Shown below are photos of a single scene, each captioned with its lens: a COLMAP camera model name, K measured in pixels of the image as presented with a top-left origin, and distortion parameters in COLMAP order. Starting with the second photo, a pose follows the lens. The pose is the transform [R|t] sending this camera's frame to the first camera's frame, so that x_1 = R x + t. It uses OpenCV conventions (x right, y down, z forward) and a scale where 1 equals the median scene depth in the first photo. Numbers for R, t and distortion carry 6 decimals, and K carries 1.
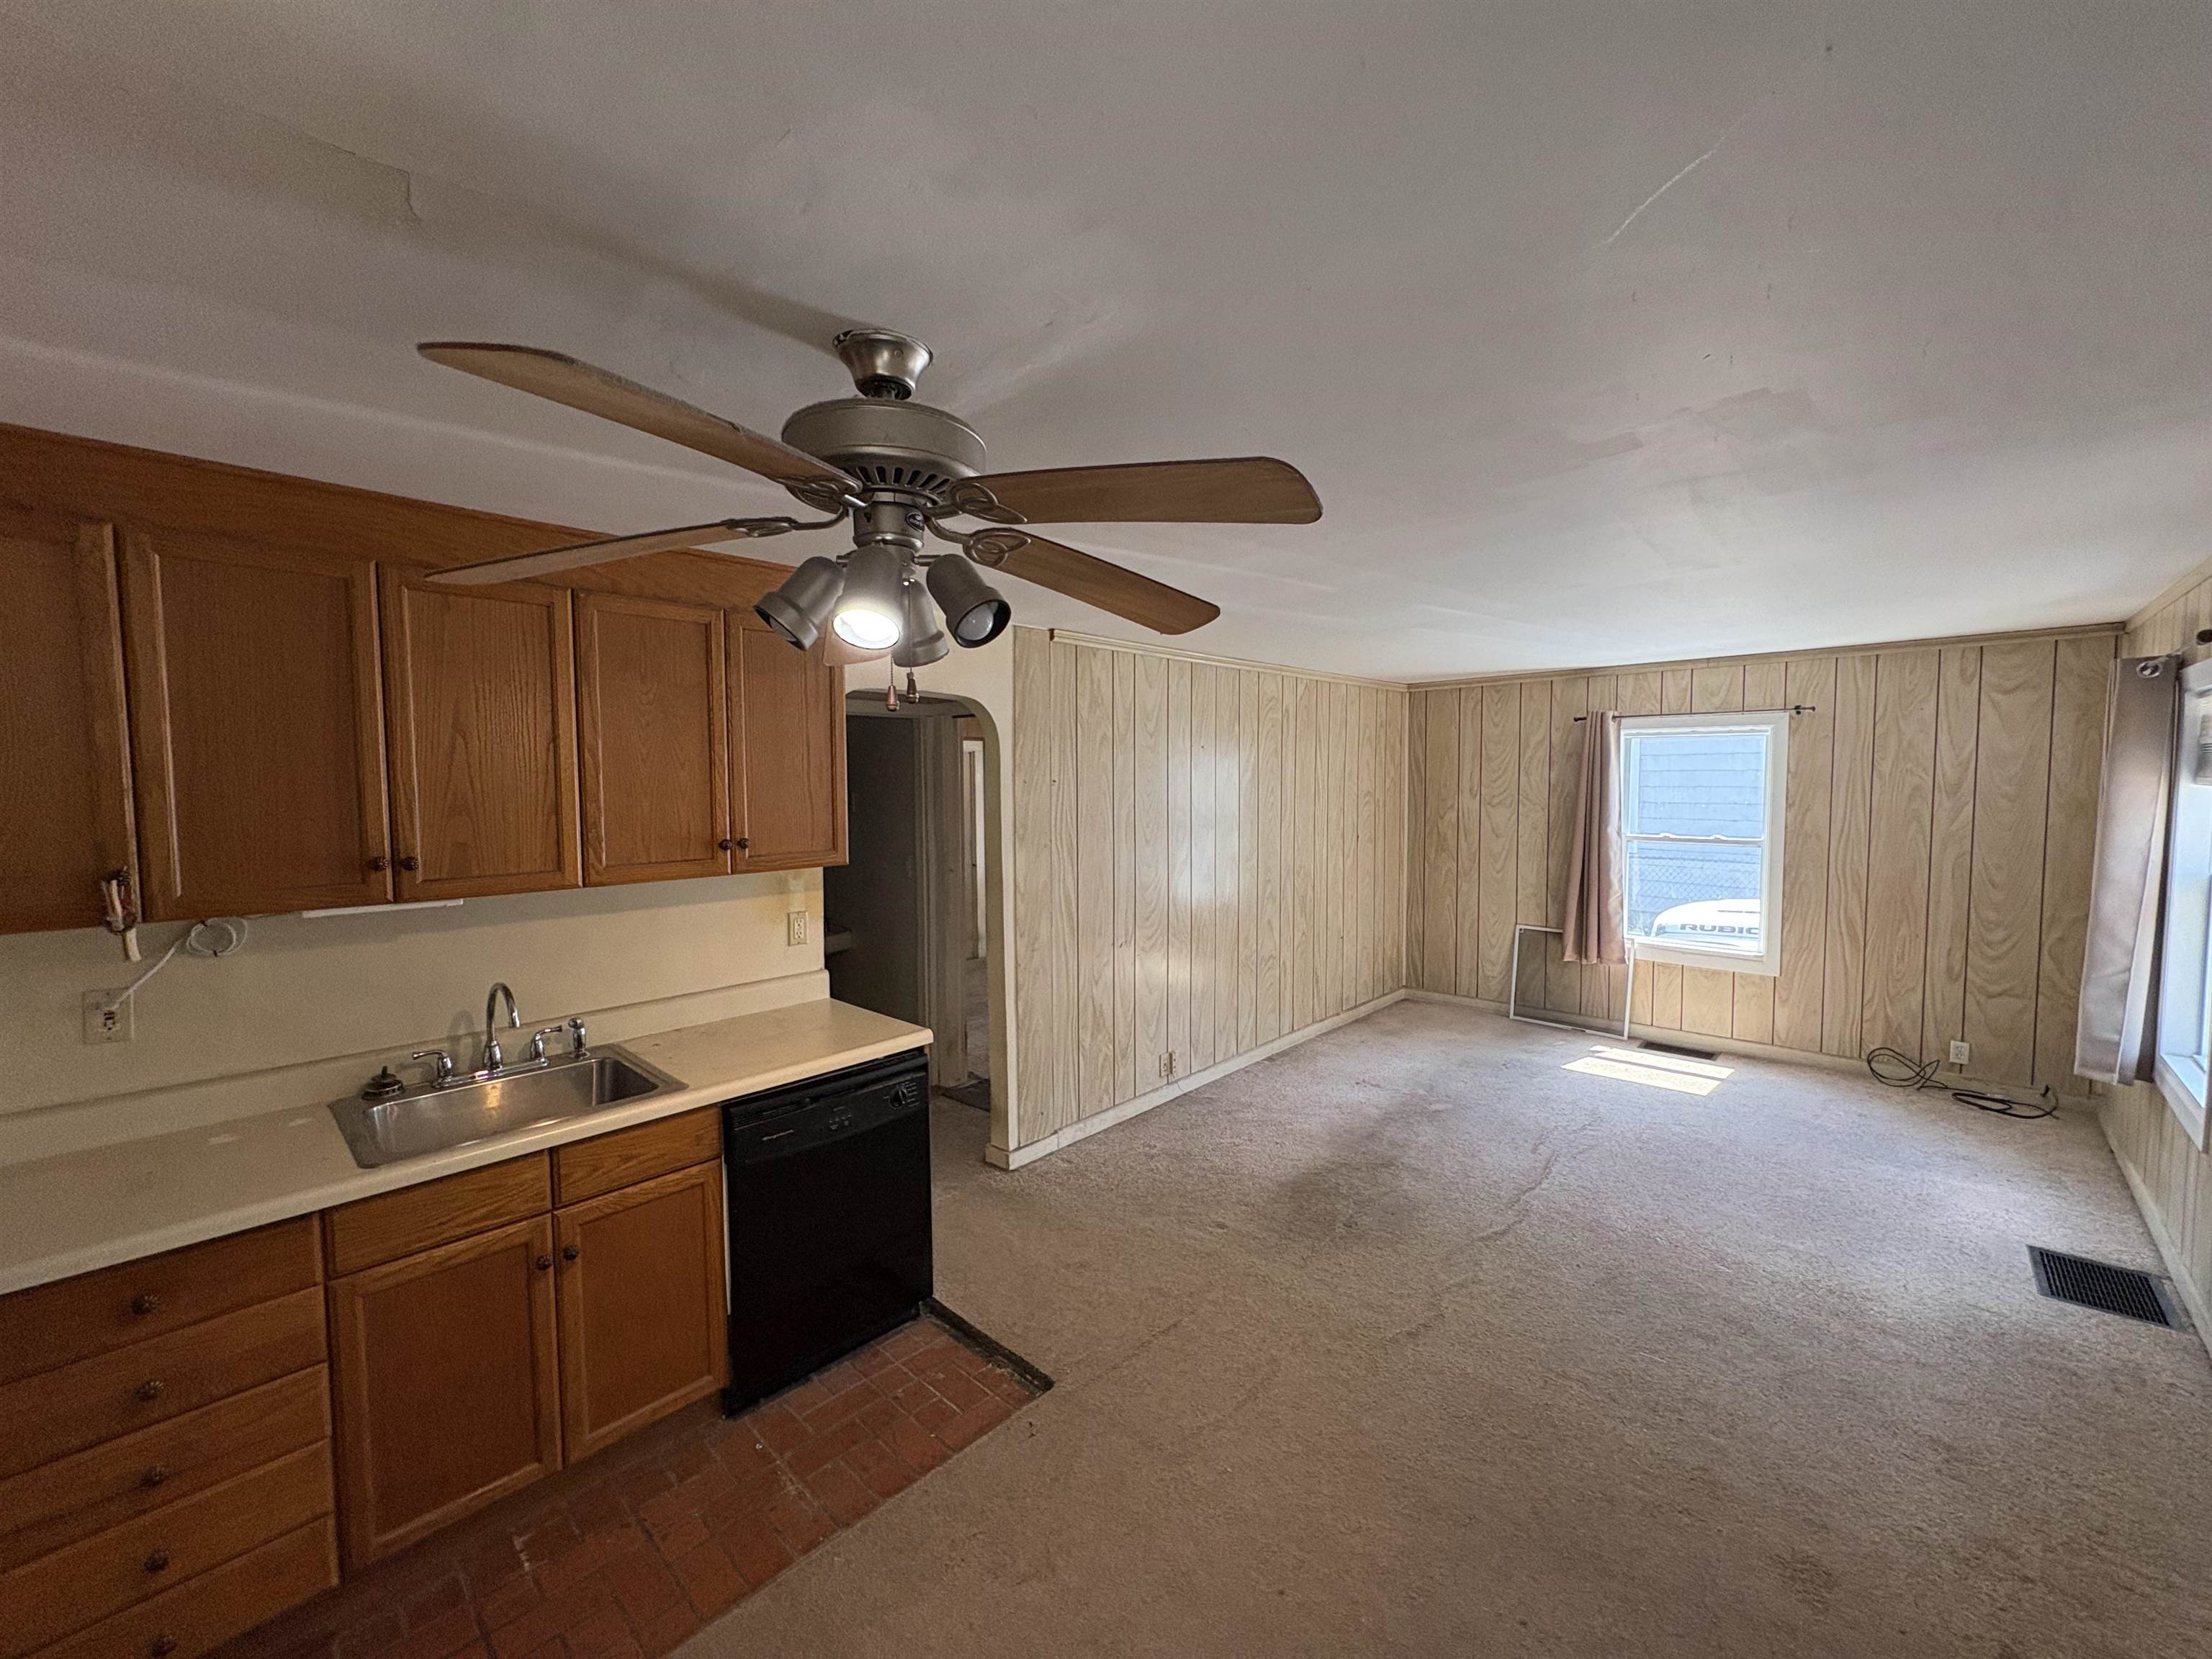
lens RADIAL K [[877.8, 0, 1106.0], [0, 877.8, 829.5], [0, 0, 1]] dist [-0.007994, 0.000323]
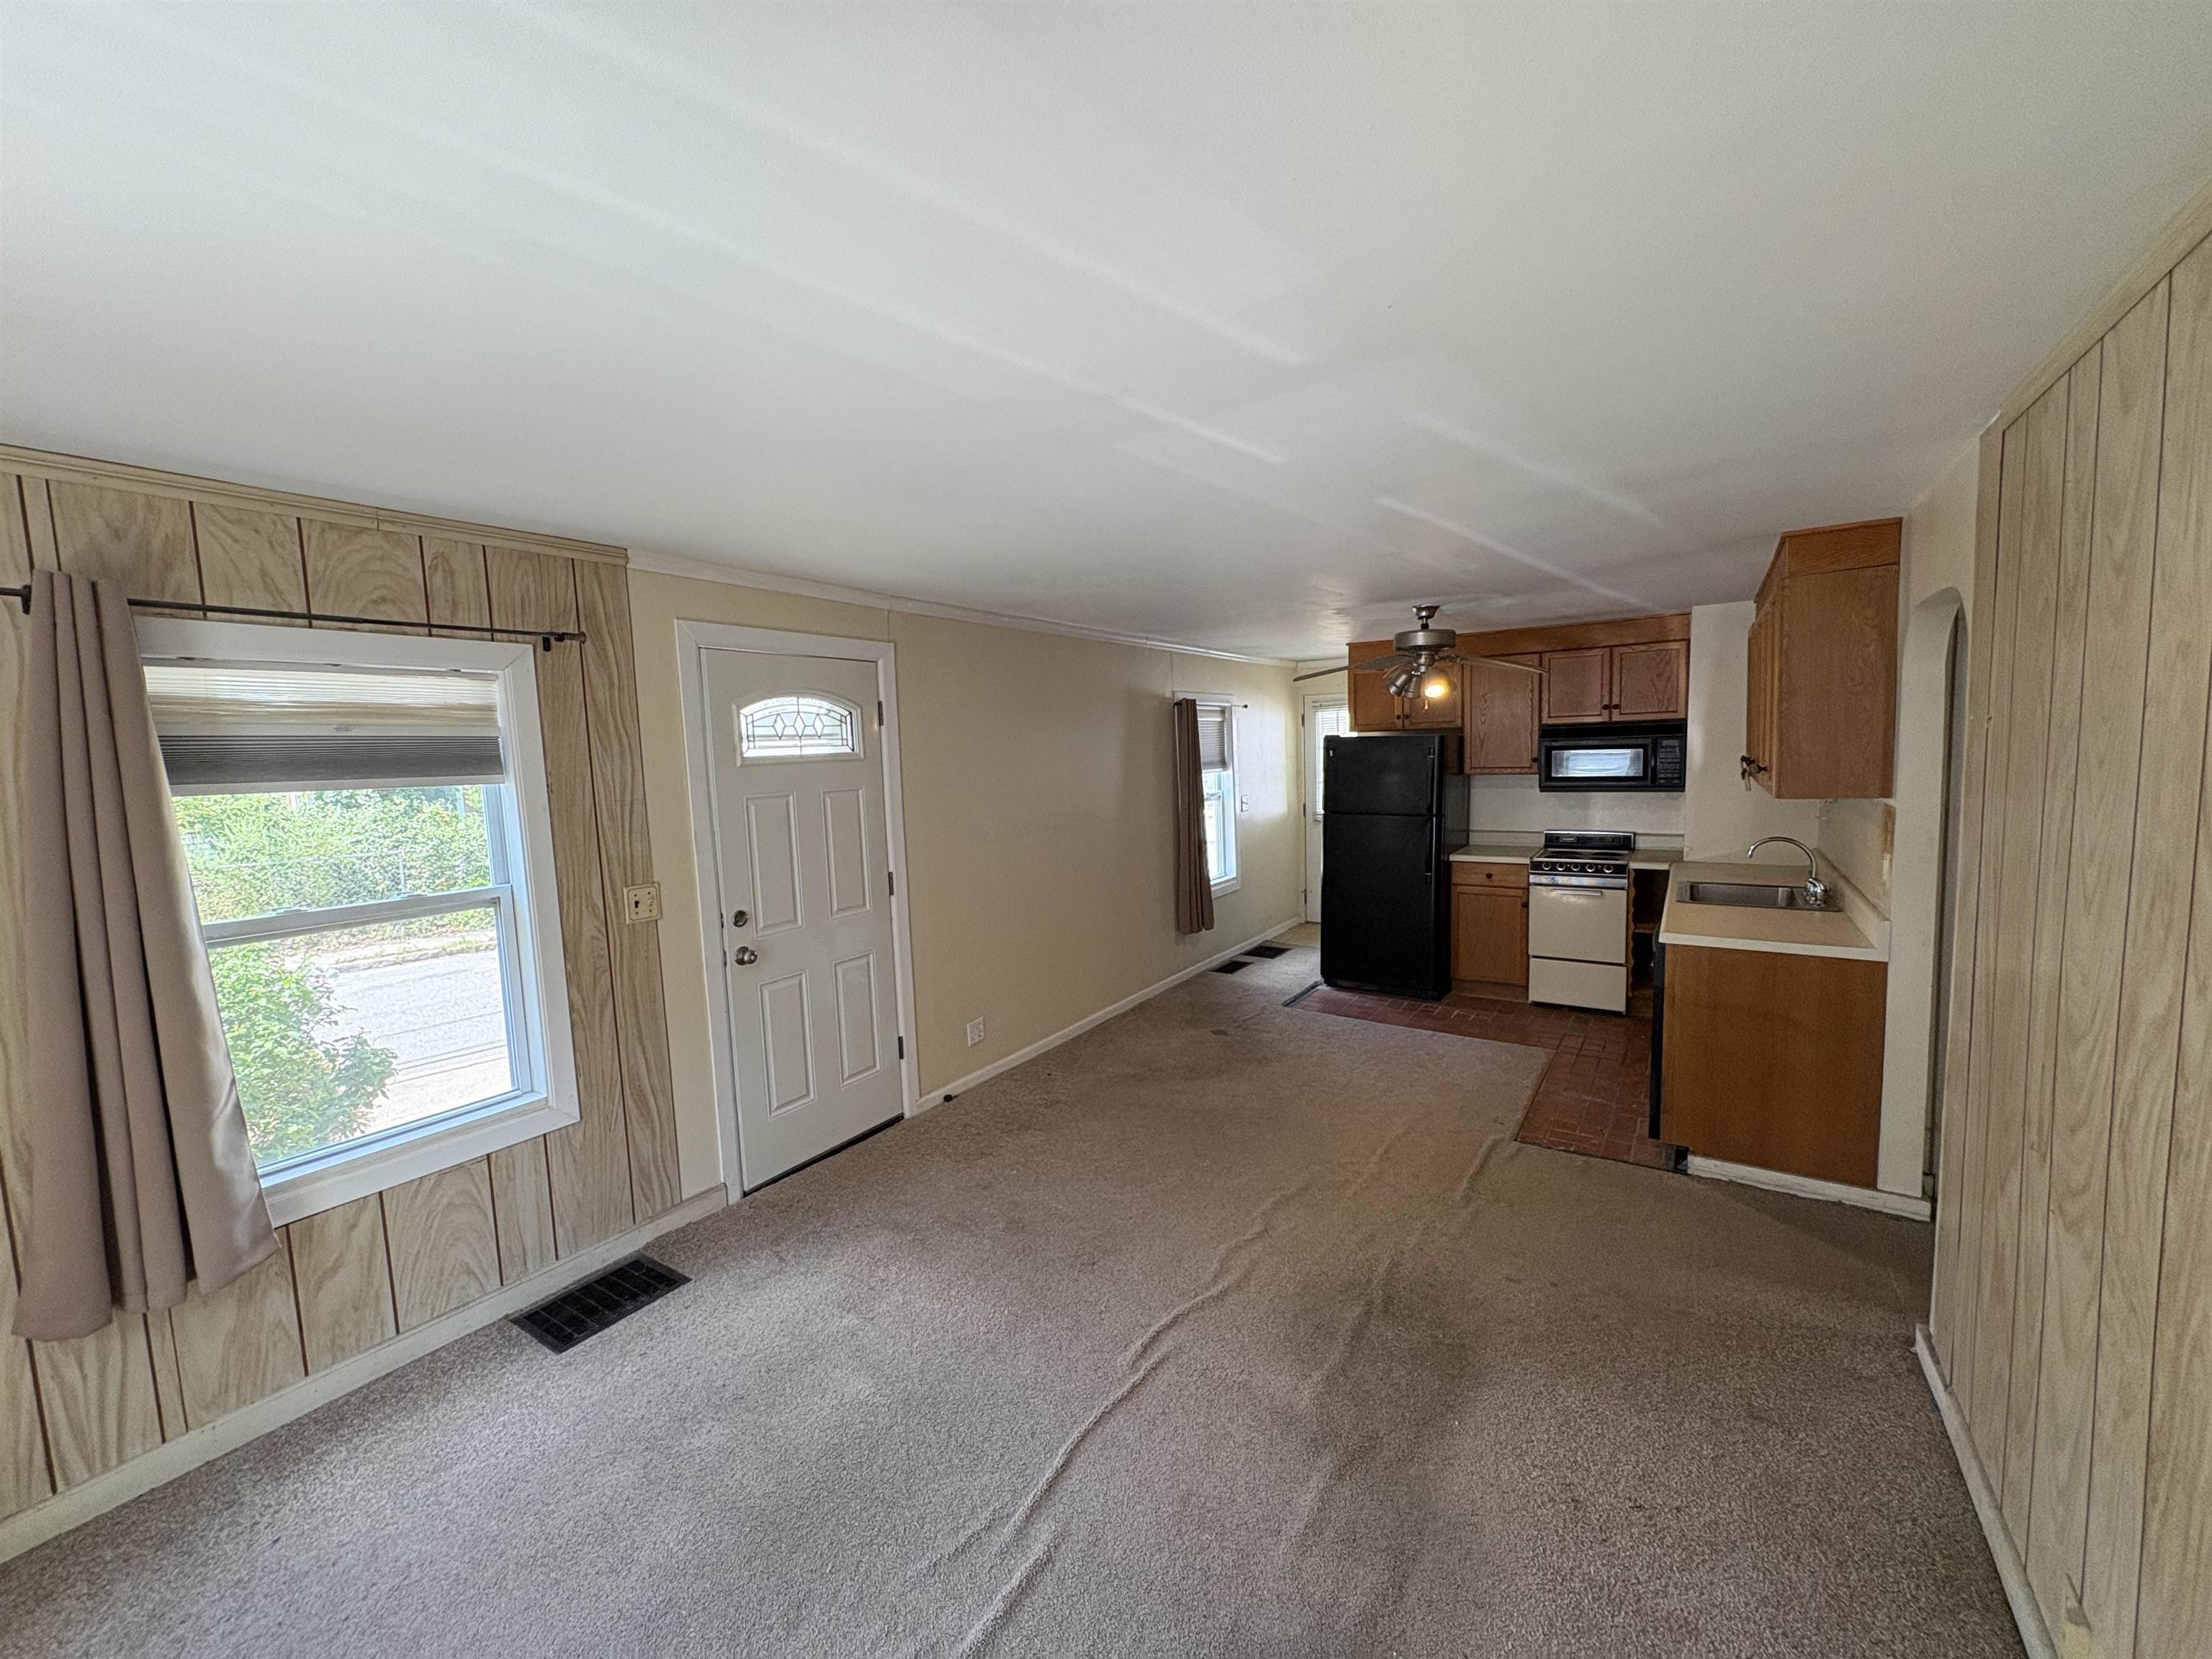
lens RADIAL K [[881.4, 0, 1106.0], [0, 881.4, 829.5], [0, 0, 1]] dist [-0.001403, 0.000637]
pose [[-0.986678, 0.053958, -0.153478, 0.549055], [0.030329, 0.987866, 0.152321, -0.089415], [0.159834, 0.145637, -0.976342, 1.516920]]
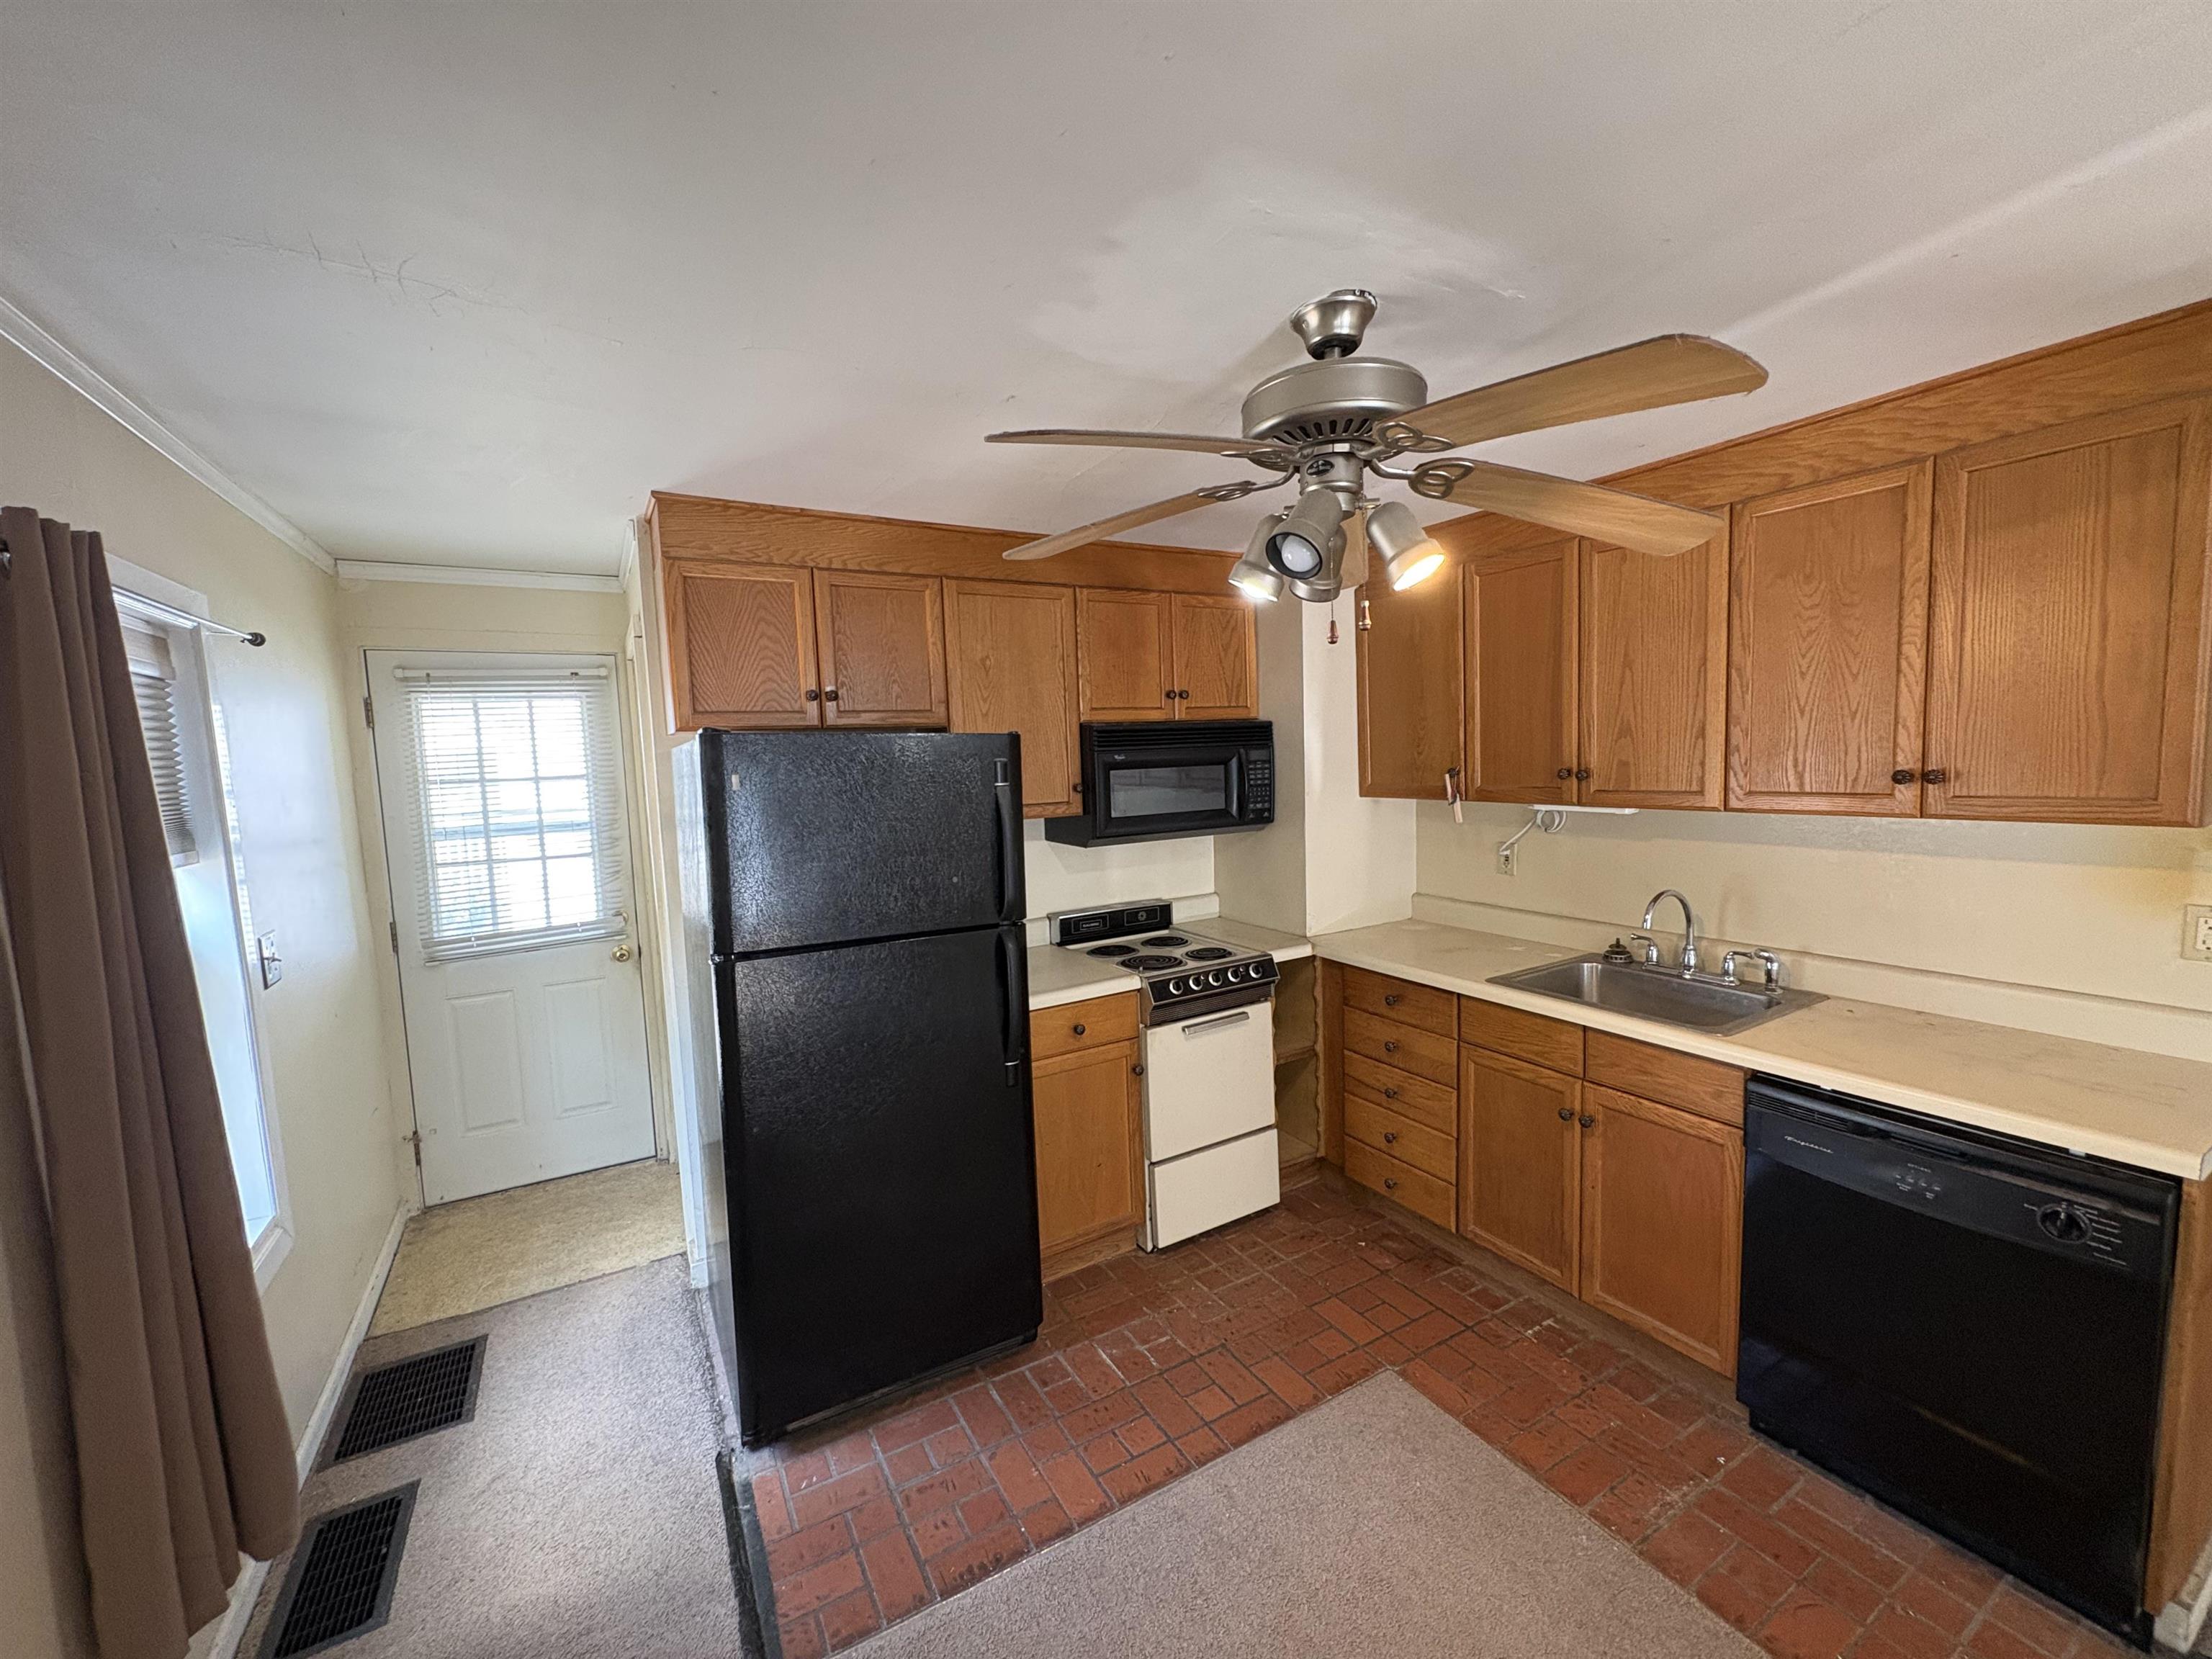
lens RADIAL K [[881.4, 0, 1106.0], [0, 881.4, 829.5], [0, 0, 1]] dist [-0.001403, 0.000637]
pose [[-0.285835, 0.102733, -0.952756, 0.345361], [-0.018221, 0.993474, 0.112590, -0.007728], [0.958105, 0.049543, -0.282098, 0.386387]]
